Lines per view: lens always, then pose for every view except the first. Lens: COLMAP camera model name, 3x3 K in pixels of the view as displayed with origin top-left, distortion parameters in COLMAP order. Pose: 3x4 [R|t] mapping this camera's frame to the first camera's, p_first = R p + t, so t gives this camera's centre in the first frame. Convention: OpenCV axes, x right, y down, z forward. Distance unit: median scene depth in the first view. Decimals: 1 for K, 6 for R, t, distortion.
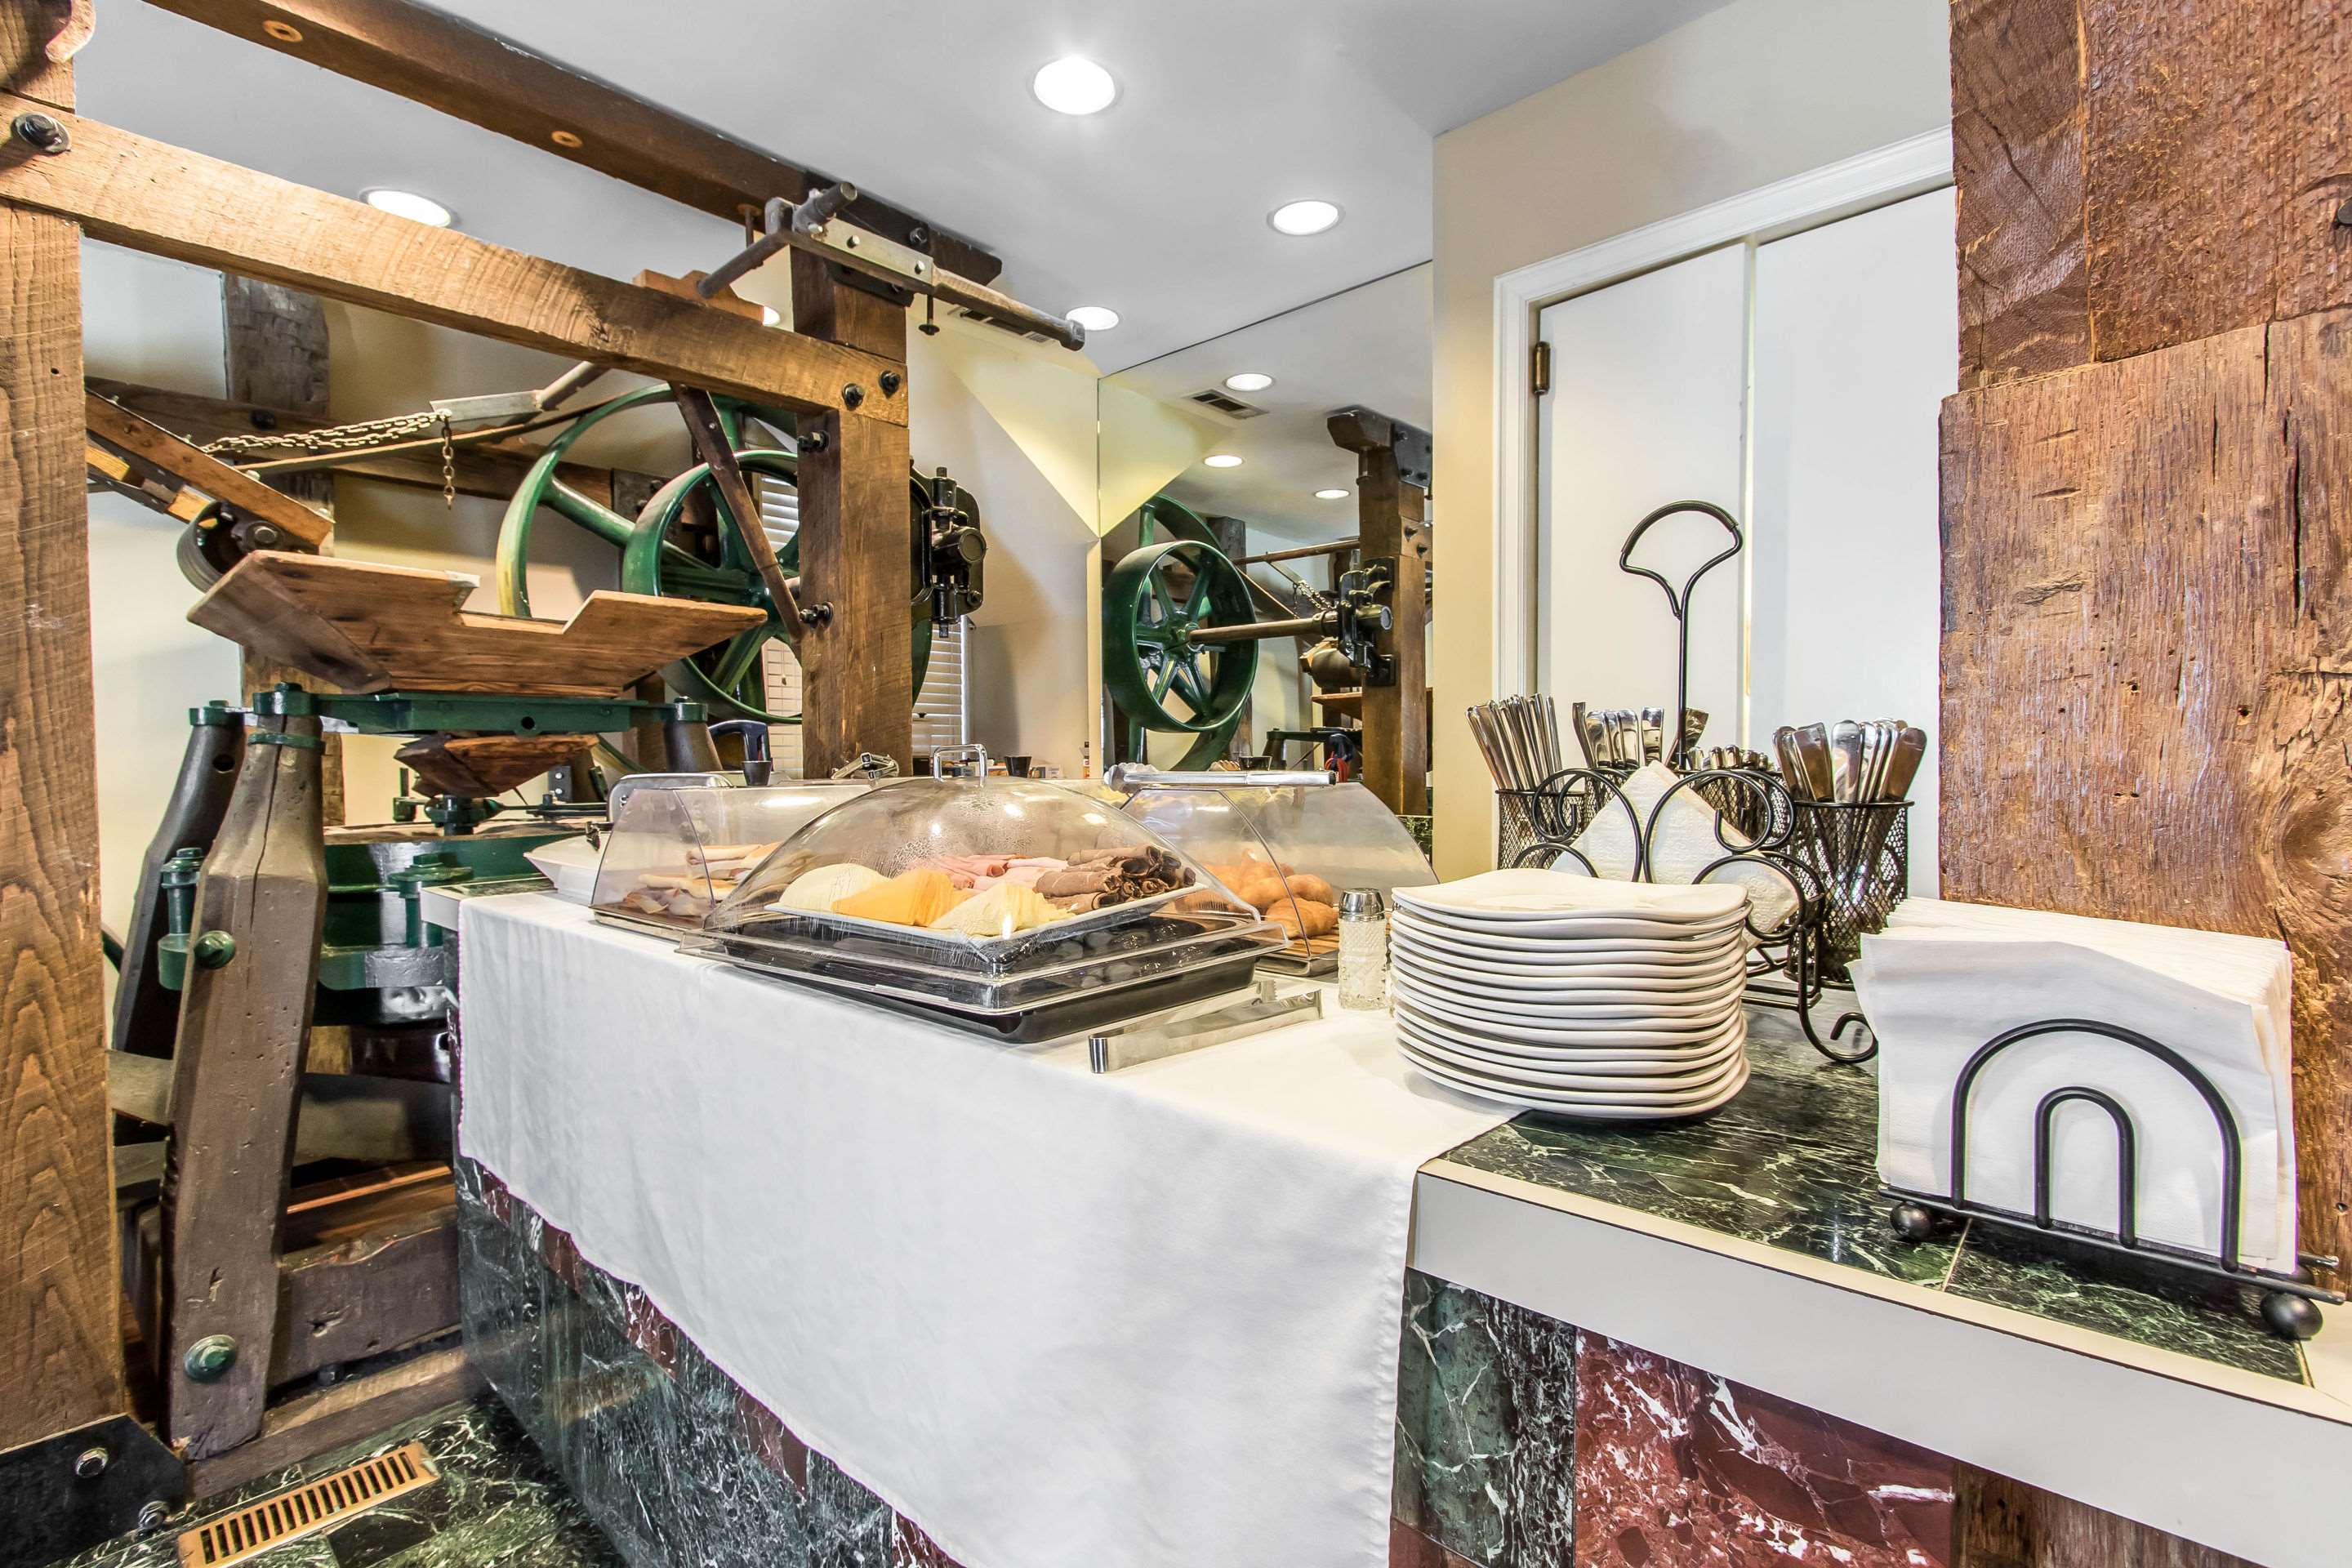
lens RADIAL K [[1083.8, 0, 1192.2], [0, 1083.8, 802.8], [0, 0, 1]] dist [0.007847, -0.002143]
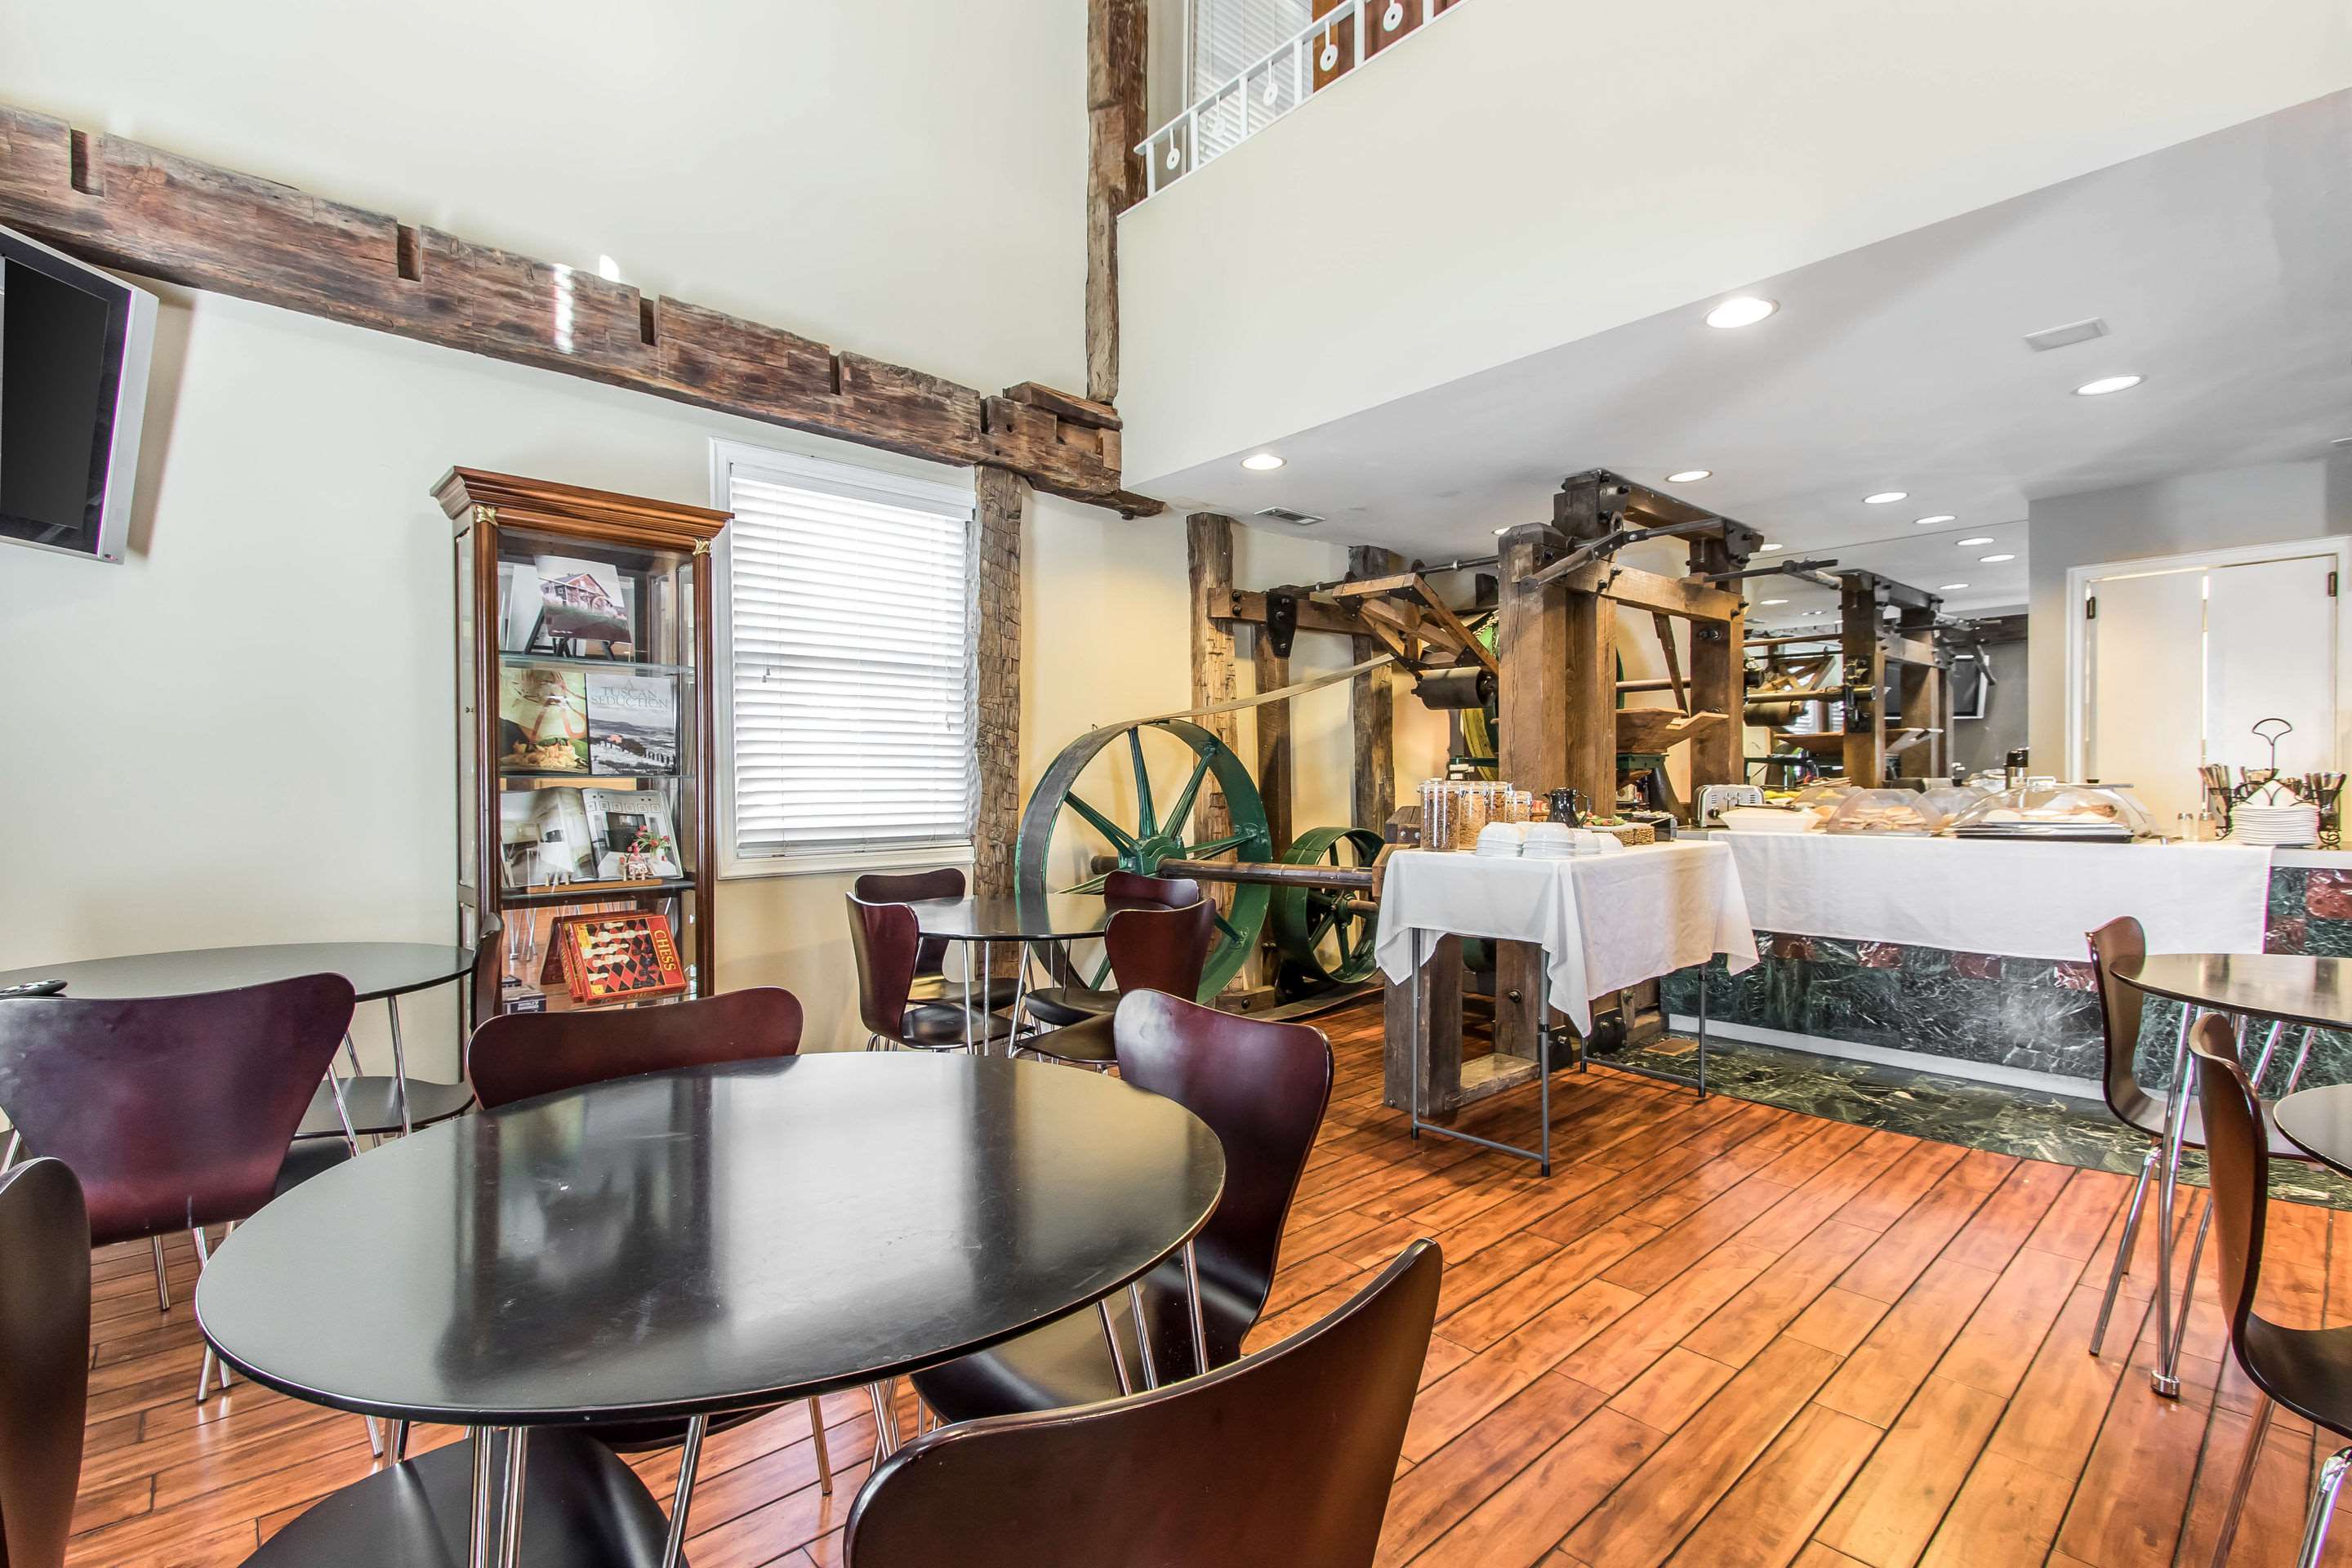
lens RADIAL K [[1083.8, 0, 1212.6], [0, 1083.8, 788.9], [0, 0, 1]] dist [0.007847, -0.002143]
pose [[0.996436, -0.002960, -0.084302, -1.405936], [0.000712, 0.999644, -0.026686, 0.043986], [0.084351, 0.026531, 0.996083, -1.513970]]
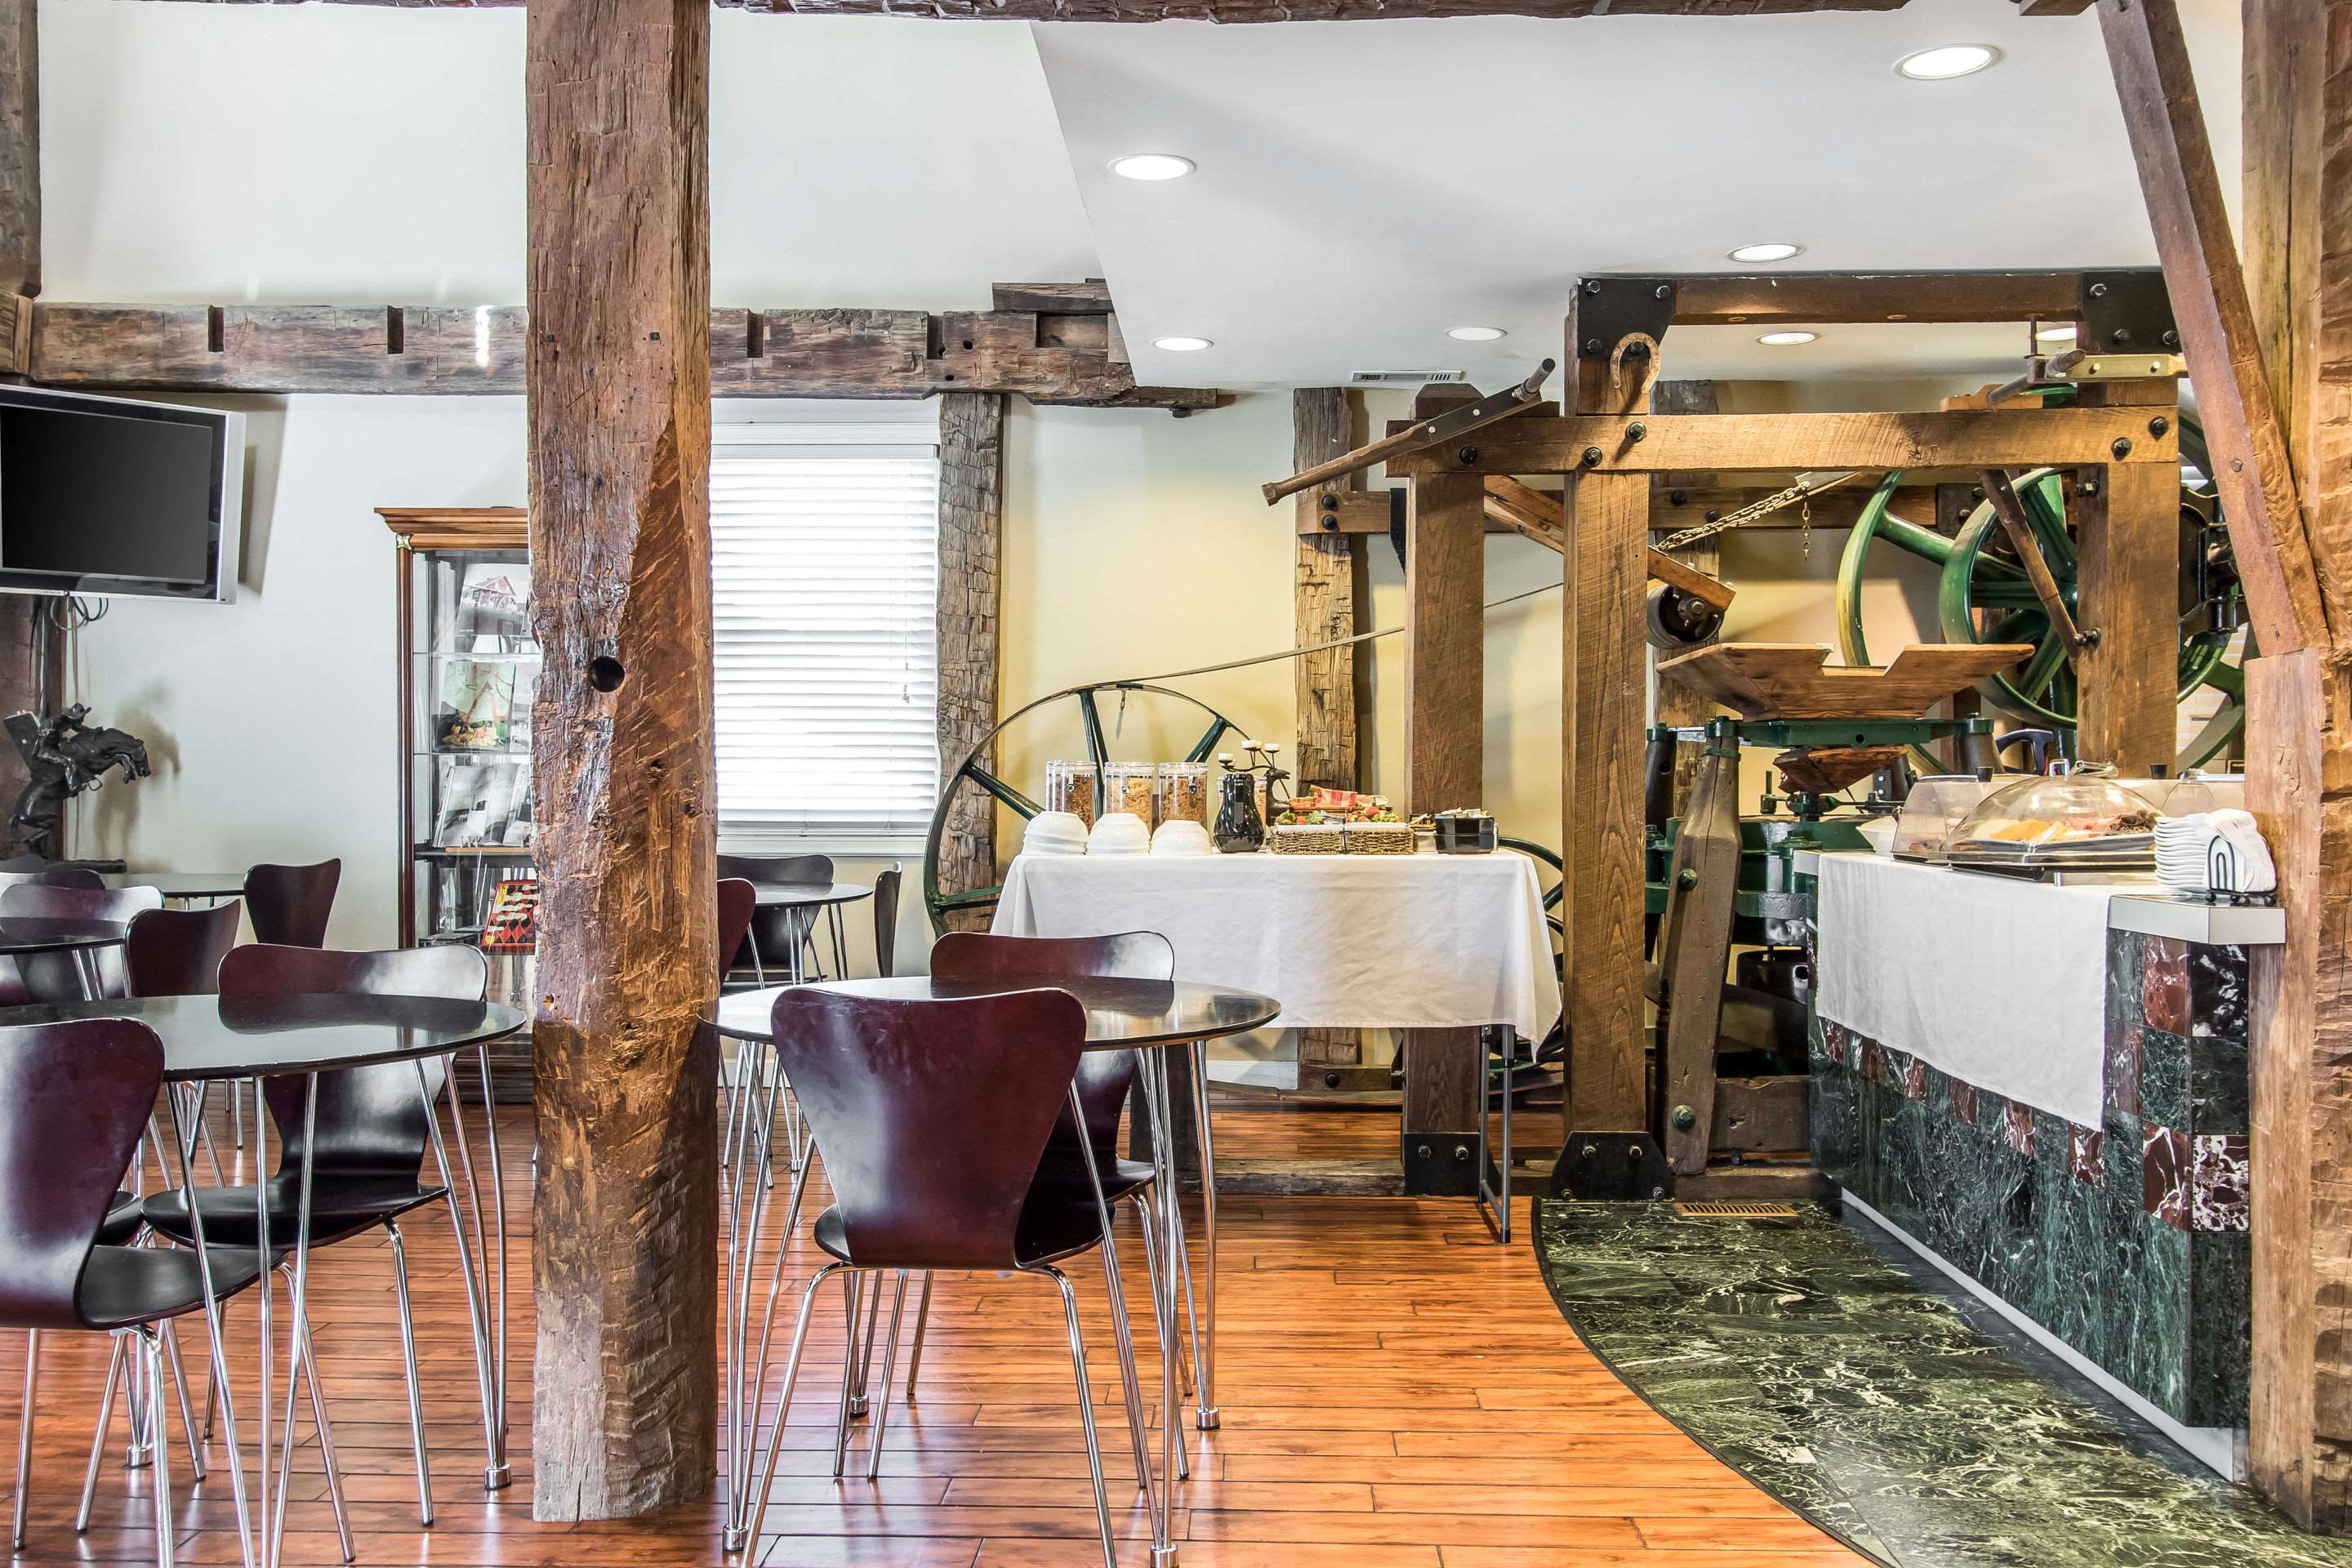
lens RADIAL K [[2049.1, 0, 1184.2], [0, 2049.1, 793.5], [0, 0, 1]] dist [-0.000673, -0.006539]
pose [[0.650583, 0.011332, -0.759350, 0.823536], [-0.029817, 0.999499, -0.010630, 0.050445], [0.758849, 0.029557, 0.650595, -1.369471]]
